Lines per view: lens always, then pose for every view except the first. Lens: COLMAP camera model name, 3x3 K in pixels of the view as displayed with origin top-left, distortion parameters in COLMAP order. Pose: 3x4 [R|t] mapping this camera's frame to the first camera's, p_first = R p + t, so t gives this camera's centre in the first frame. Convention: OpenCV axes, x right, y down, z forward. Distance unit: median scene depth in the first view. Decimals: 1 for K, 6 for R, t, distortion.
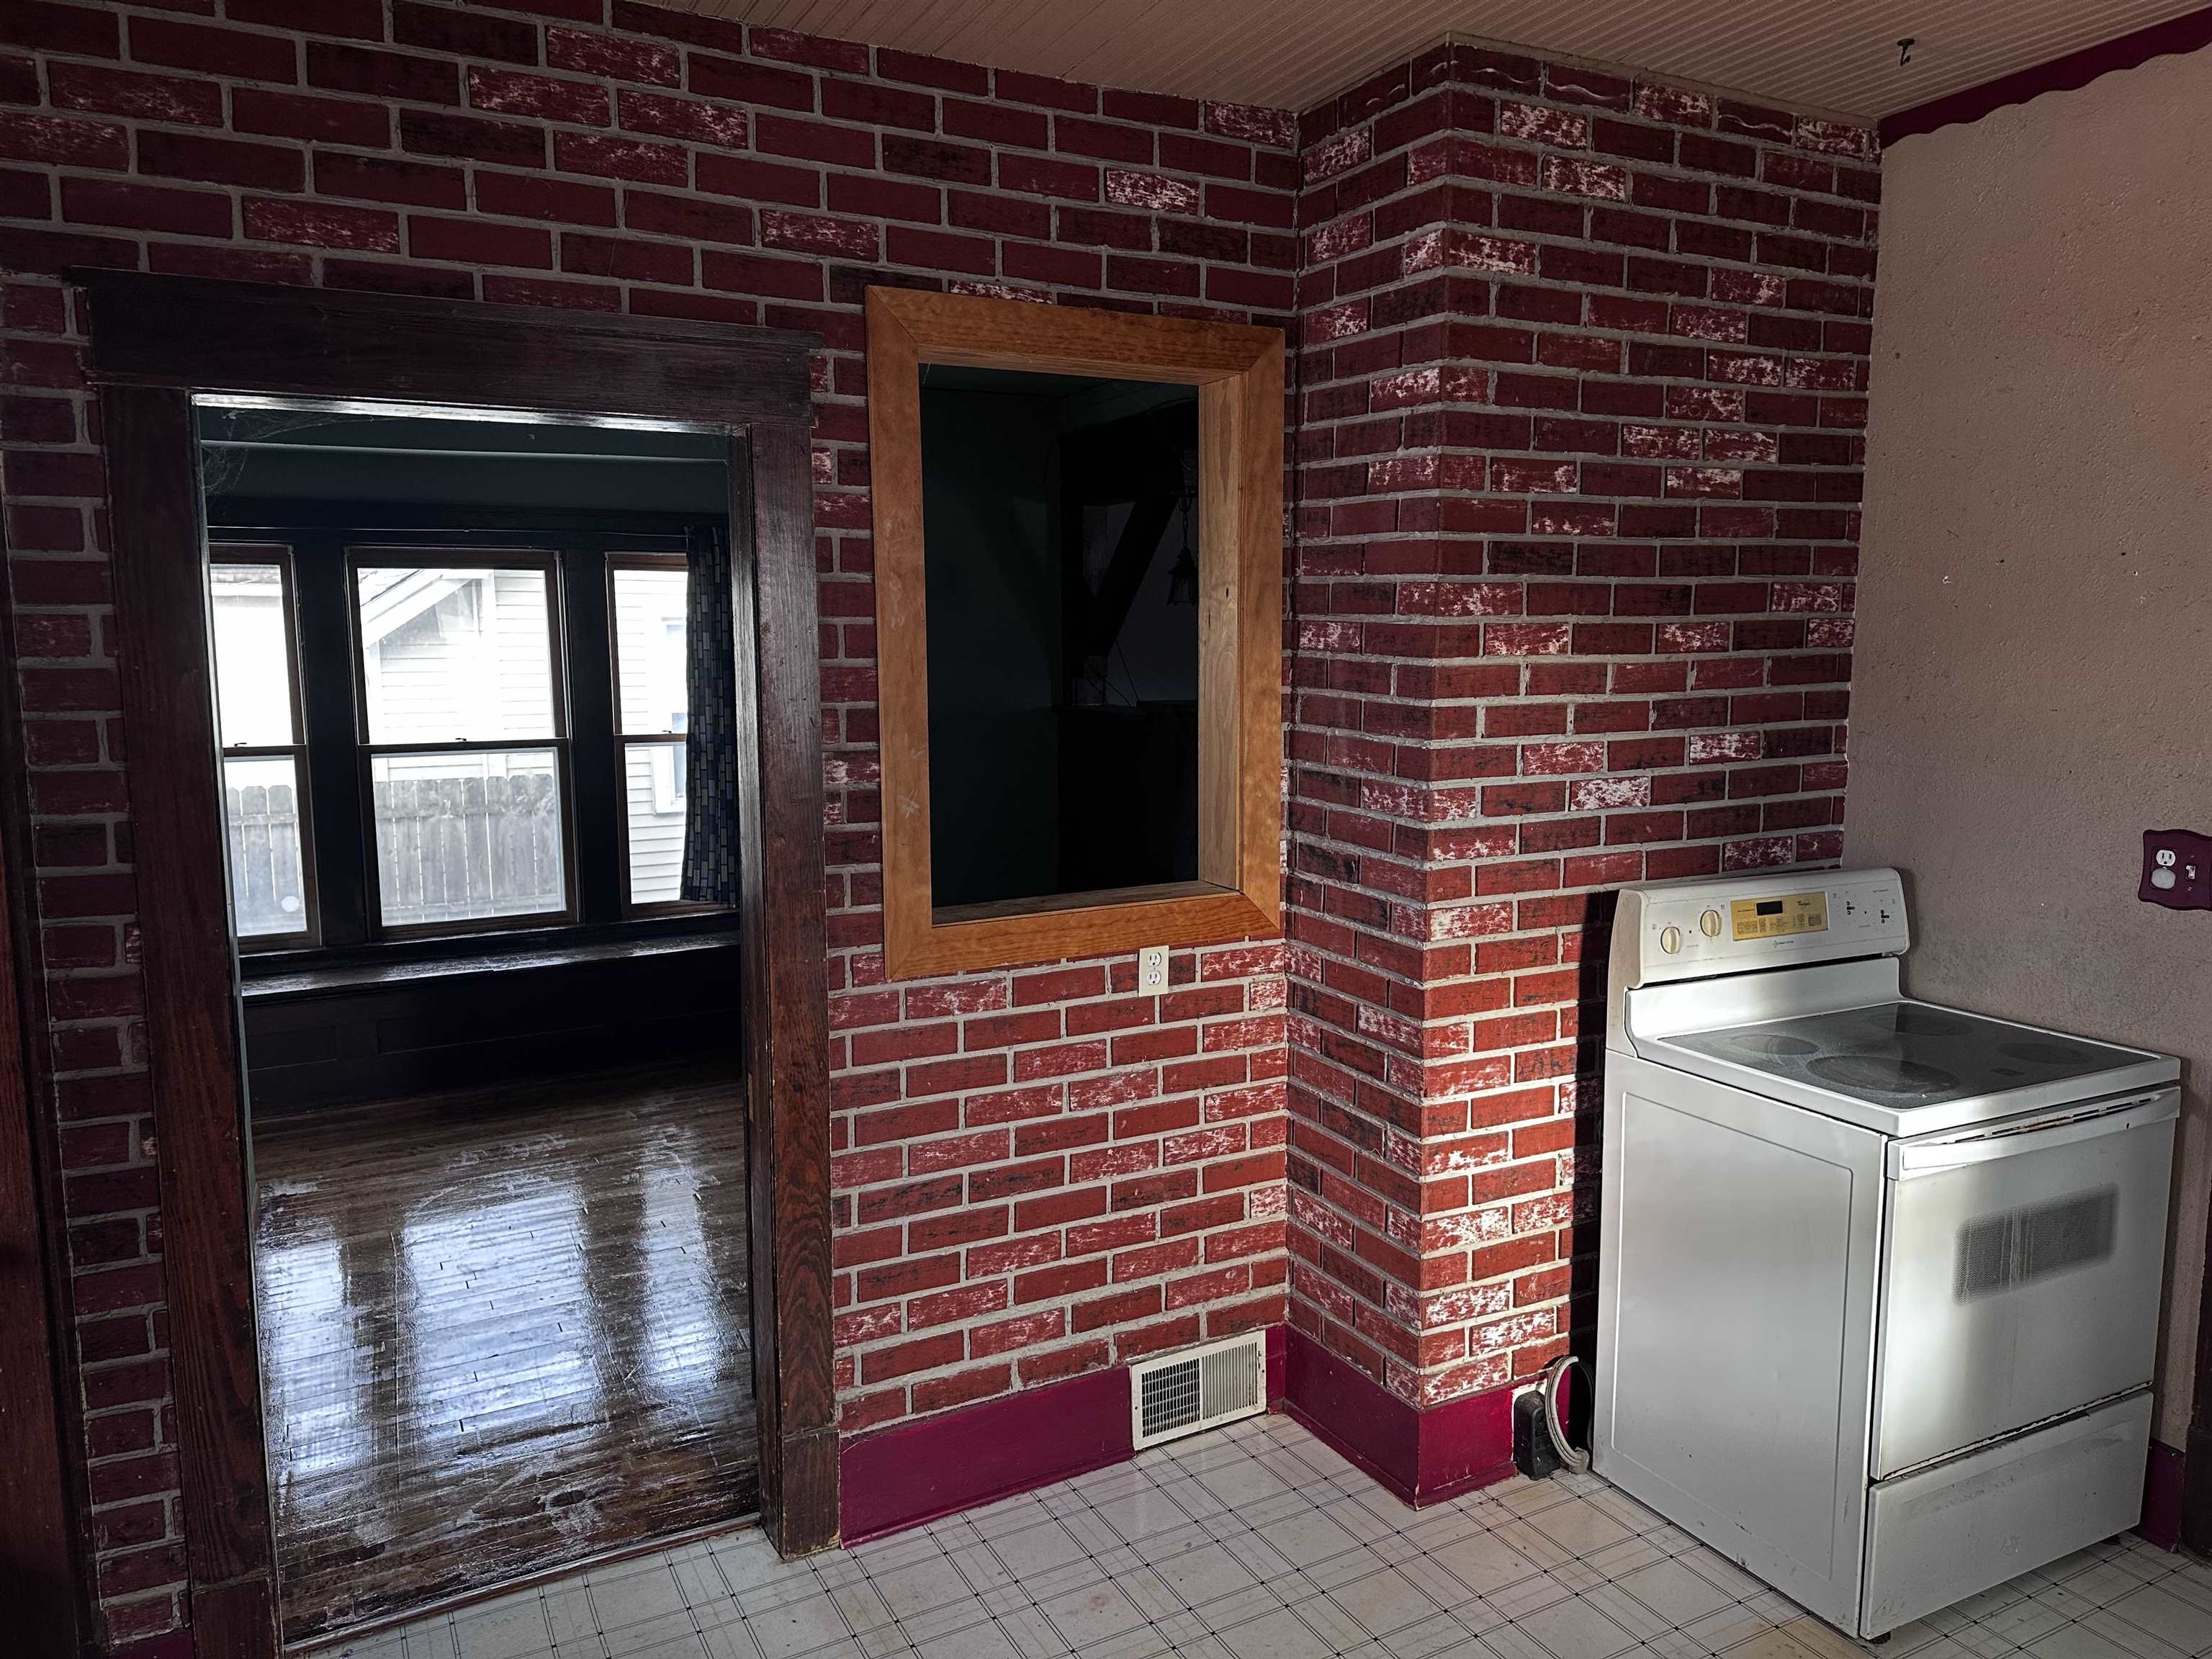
lens RADIAL K [[1573.5, 0, 1098.9], [0, 1573.5, 831.6], [0, 0, 1]] dist [0.194345, -0.358823]
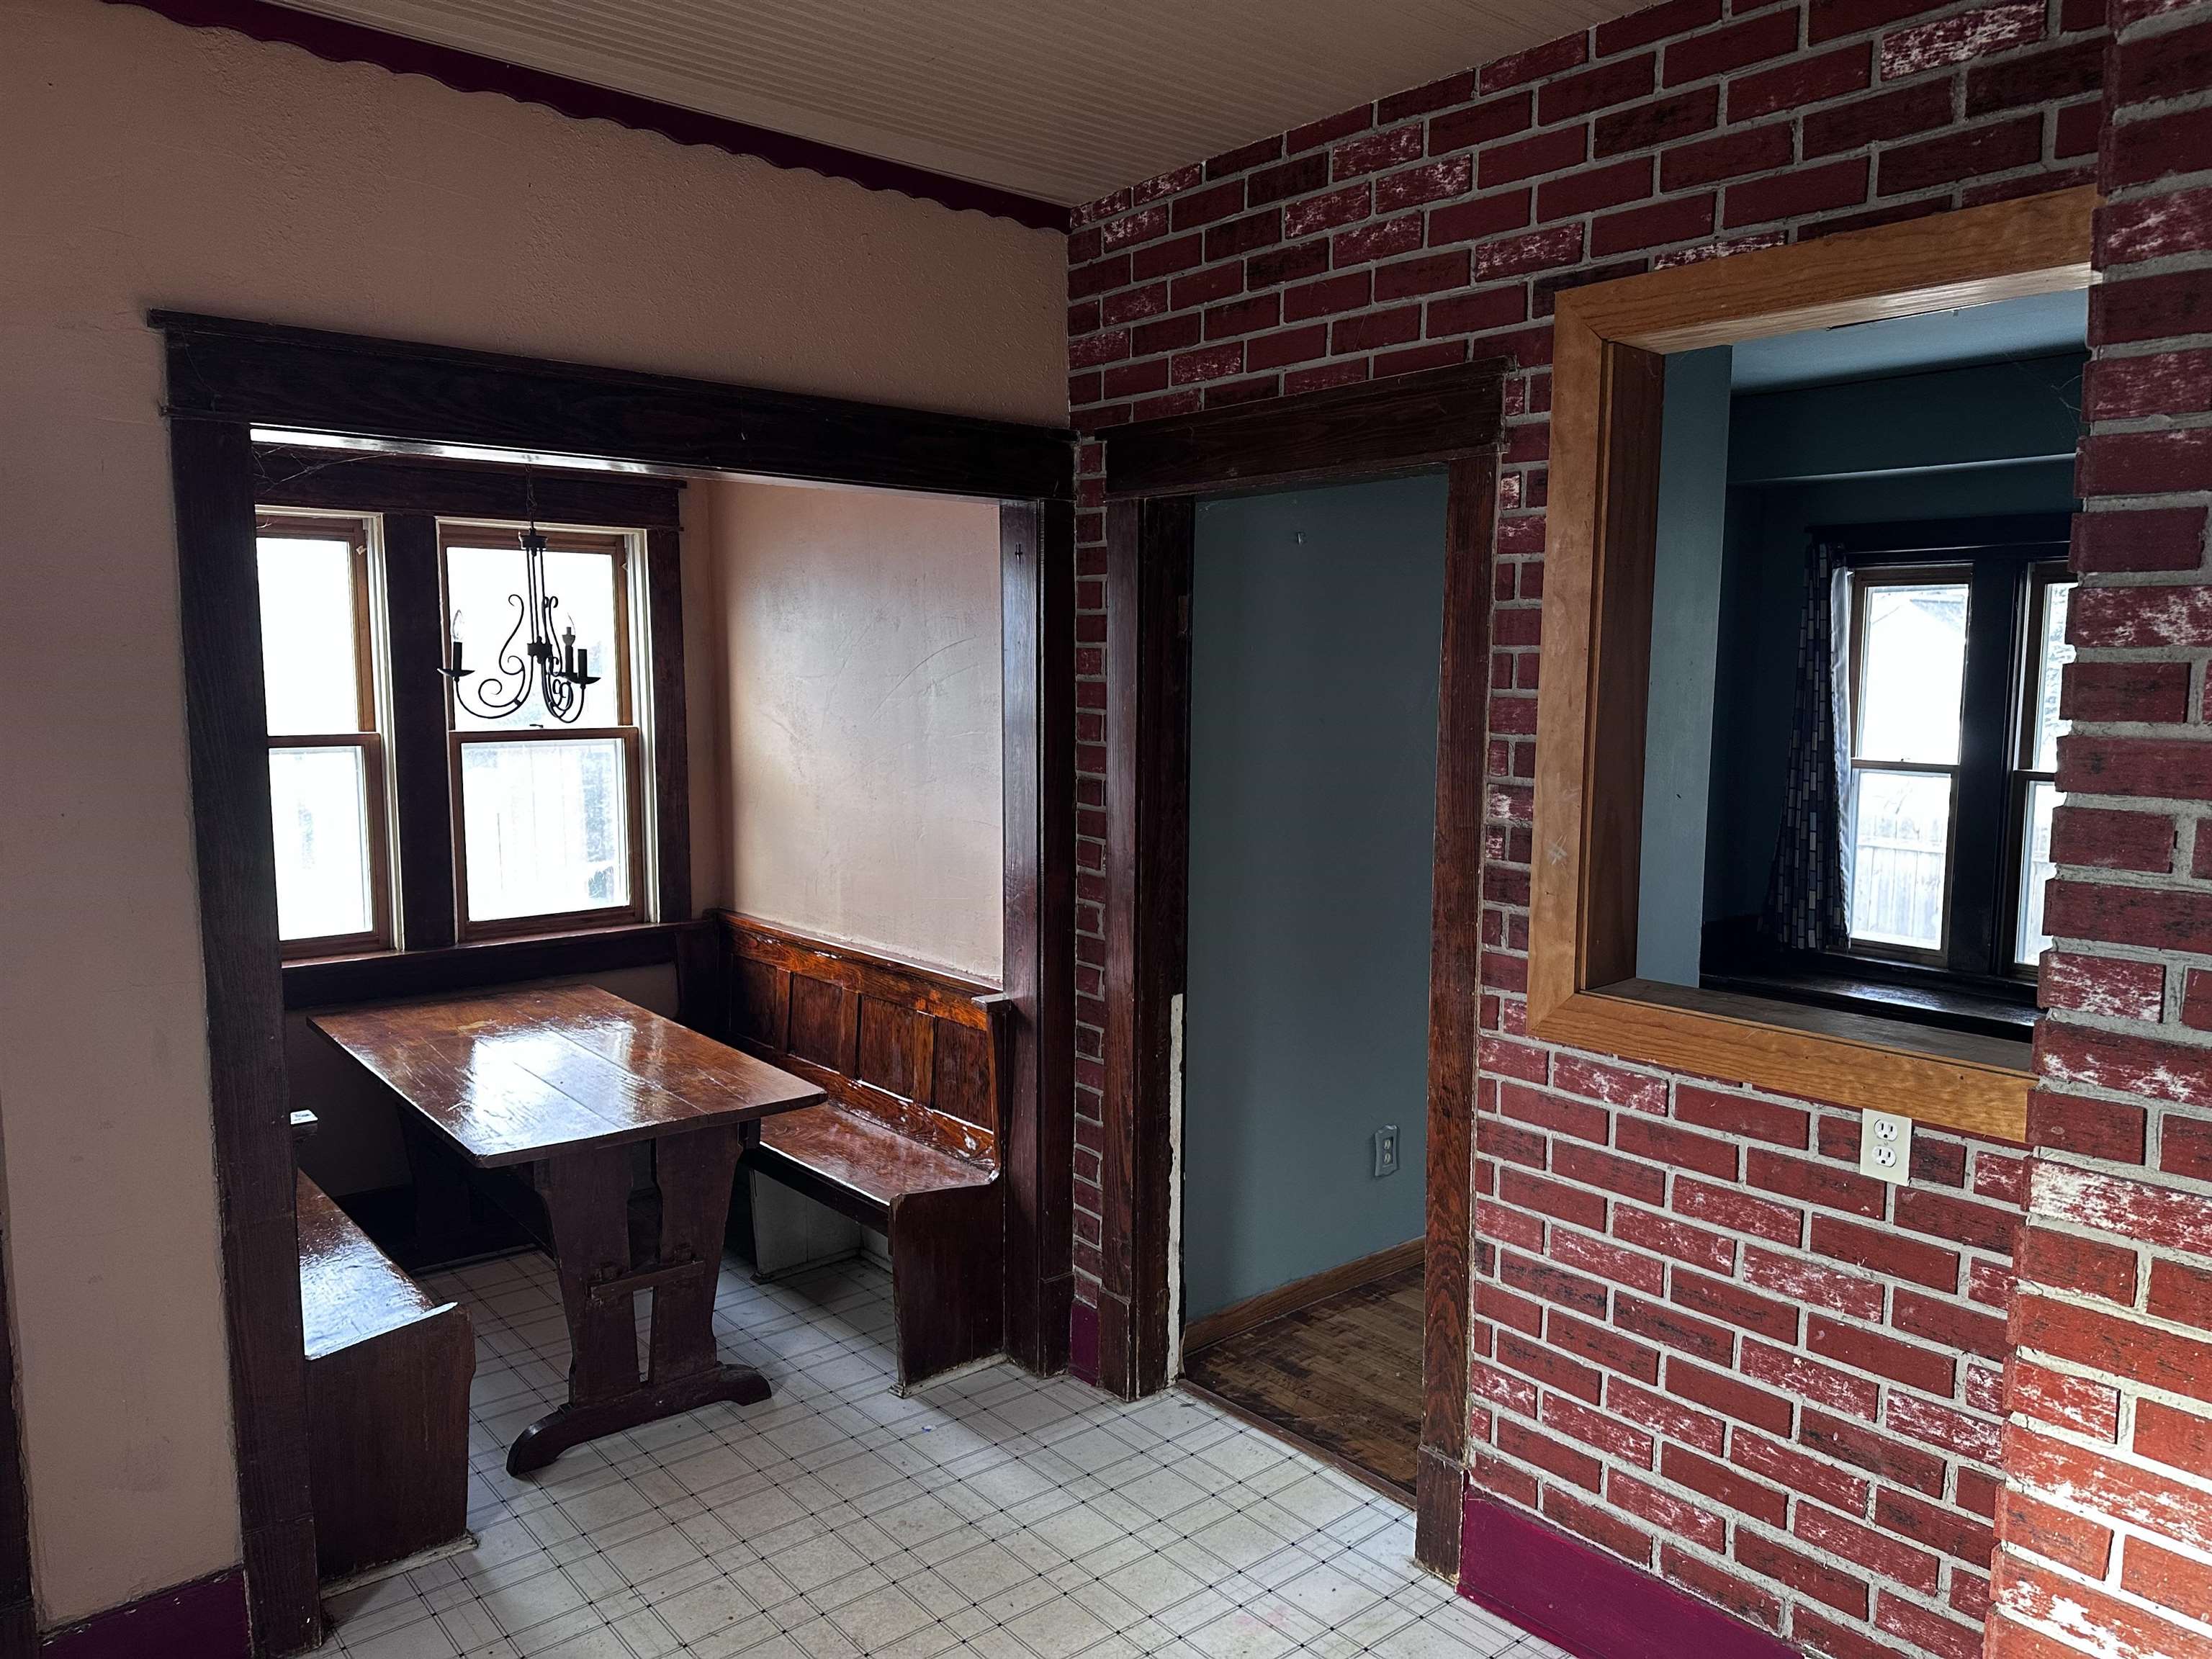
lens RADIAL K [[1544.5, 0, 1112.8], [0, 1544.5, 837.7], [0, 0, 1]] dist [0.070327, -0.071230]
pose [[0.212375, 0.124209, -0.969262, 0.660671], [-0.126713, 0.987015, 0.098720, -0.077065], [0.968938, 0.101852, 0.225356, 0.528489]]
